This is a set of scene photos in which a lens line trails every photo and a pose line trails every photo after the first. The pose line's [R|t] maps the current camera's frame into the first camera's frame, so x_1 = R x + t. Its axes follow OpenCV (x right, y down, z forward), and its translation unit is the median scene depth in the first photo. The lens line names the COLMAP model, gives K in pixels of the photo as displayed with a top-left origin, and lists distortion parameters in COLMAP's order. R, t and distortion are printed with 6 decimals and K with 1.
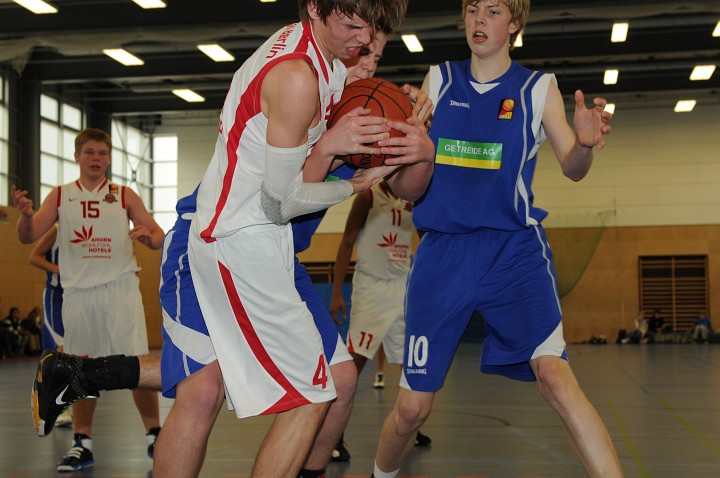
lens RADIAL K [[1241.5, 0, 360.0], [0, 1241.5, 239.0], [0, 0, 1]] dist [0.086770, 0.136503]
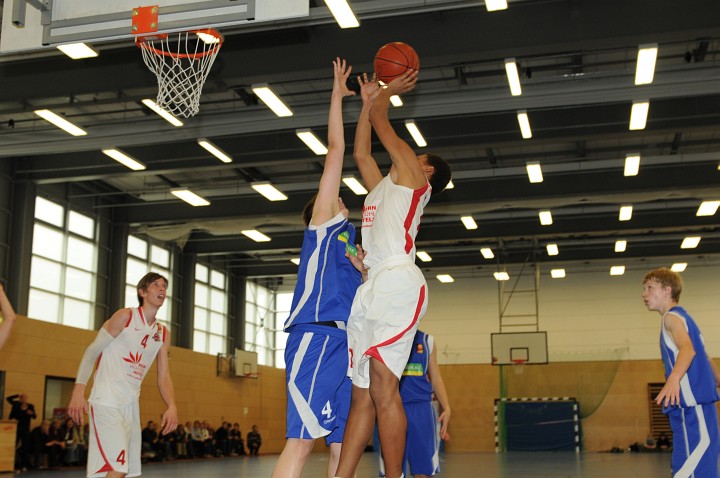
lens RADIAL K [[926.0, 0, 359.4], [0, 926.0, 250.0], [0, 0, 1]] dist [0.018340, -0.029429]
pose [[0.996925, -0.011014, -0.077584, 0.001702], [0.000921, 0.991652, -0.128940, 0.000644], [0.078356, 0.128472, 0.988613, 0.010003]]
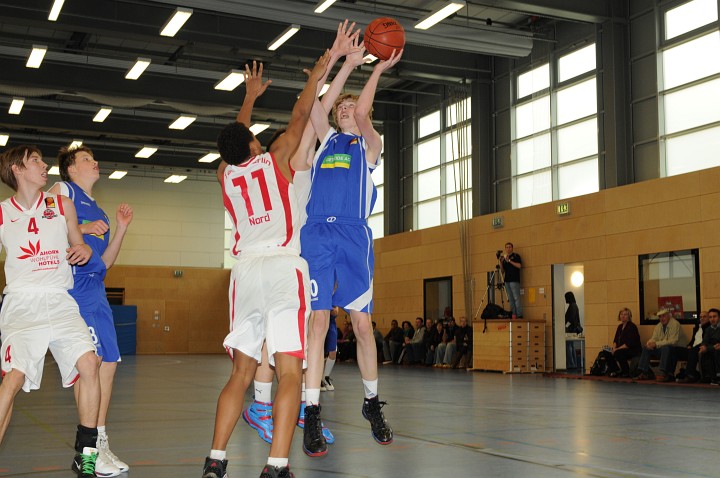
lens RADIAL K [[971.5, 0, 360.0], [0, 971.5, 239.8], [0, 0, 1]] dist [0.026392, 0.027986]
pose [[0.825189, 0.067730, 0.560781, -0.564382], [-0.045633, 0.997534, -0.053331, 0.015960], [-0.563010, 0.018418, 0.826245, 0.090967]]
